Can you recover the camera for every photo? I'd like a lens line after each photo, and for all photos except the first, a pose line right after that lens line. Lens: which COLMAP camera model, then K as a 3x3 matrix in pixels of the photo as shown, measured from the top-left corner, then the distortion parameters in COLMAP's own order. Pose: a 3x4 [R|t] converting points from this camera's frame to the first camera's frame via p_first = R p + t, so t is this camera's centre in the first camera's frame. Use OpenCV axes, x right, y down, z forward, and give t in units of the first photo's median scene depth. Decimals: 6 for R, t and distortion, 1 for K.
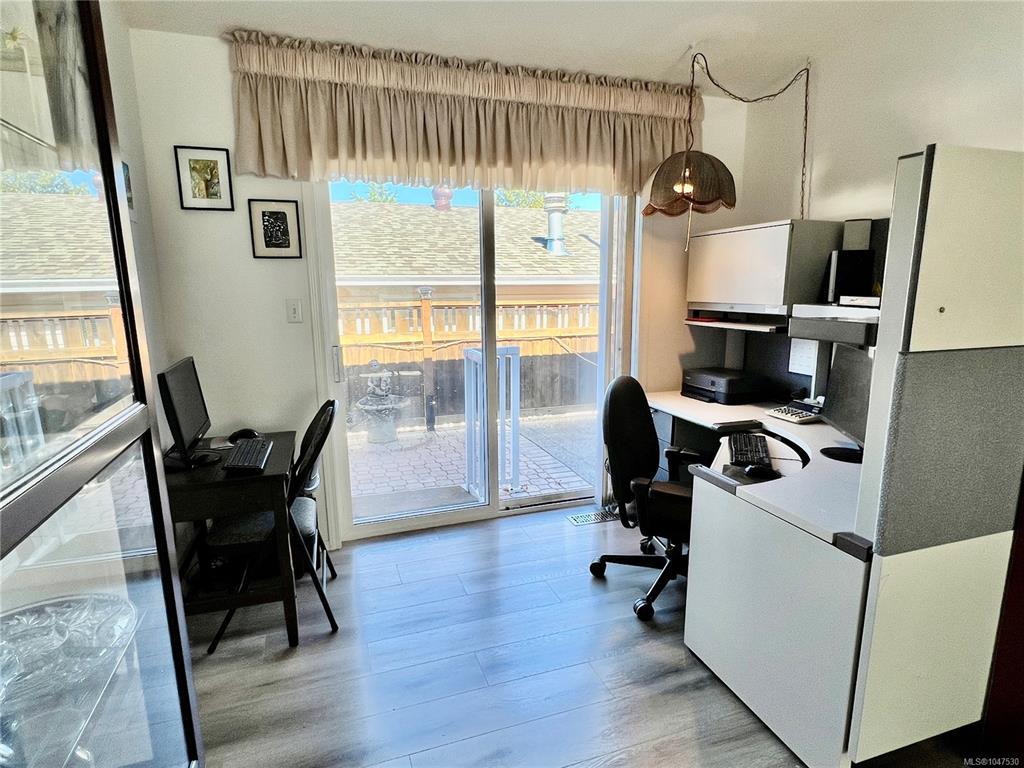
lens RADIAL K [[558.9, 0, 521.3], [0, 558.9, 386.8], [0, 0, 1]] dist [0.000521, 0.001187]
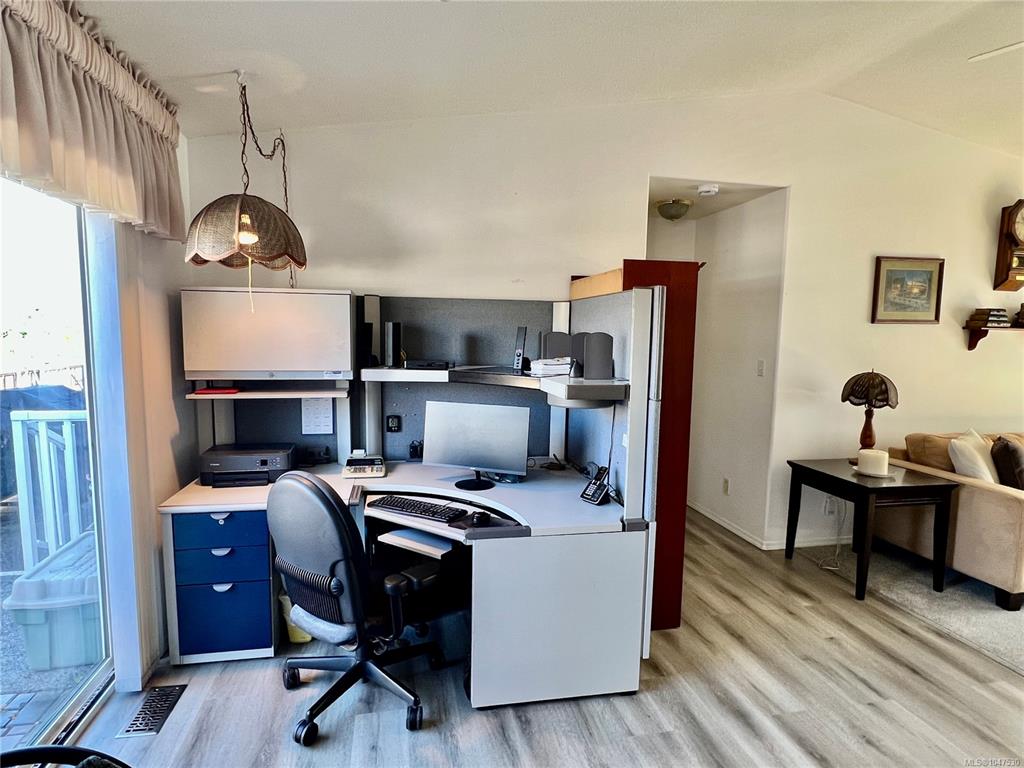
lens RADIAL K [[541.9, 0, 491.6], [0, 541.9, 394.2], [0, 0, 1]] dist [-0.001419, 0.000135]
pose [[0.153992, -0.095785, 0.983418, -0.485813], [0.163847, 0.983986, 0.070184, -0.128695], [-0.974393, 0.150322, 0.167220, 0.572310]]
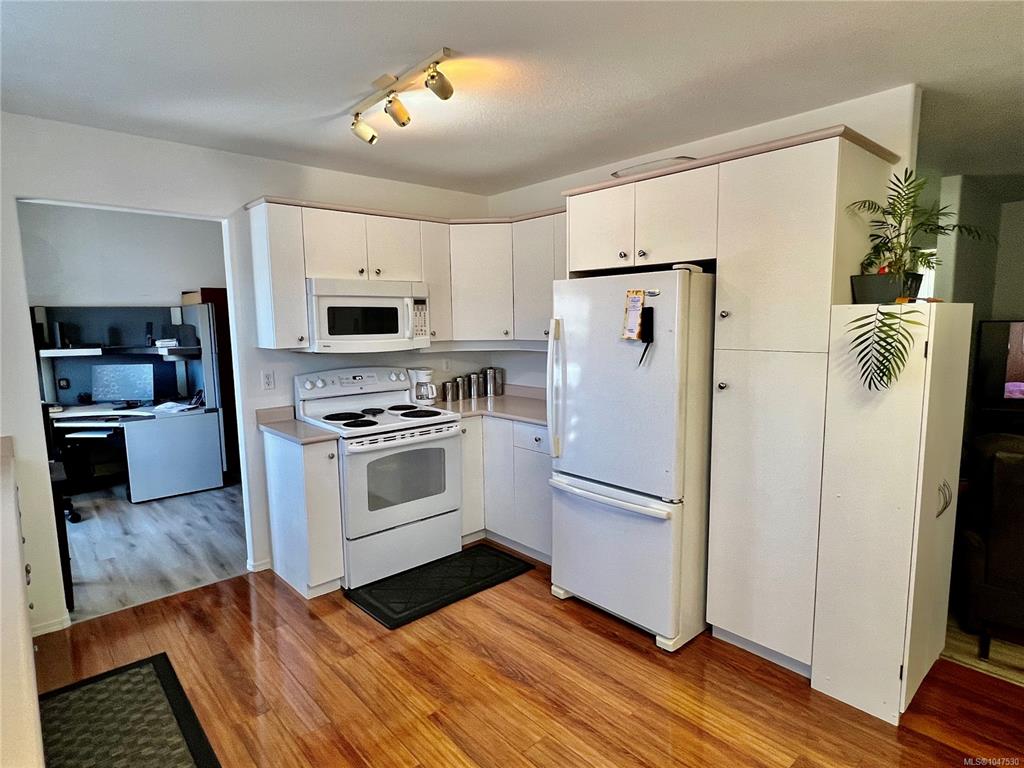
lens RADIAL K [[558.9, 0, 521.3], [0, 558.9, 386.8], [0, 0, 1]] dist [0.000521, 0.001187]
pose [[-0.391966, -0.103619, 0.914126, -1.780825], [0.185613, 0.964296, 0.188895, -0.082375], [-0.901061, 0.243713, -0.358738, 0.248899]]
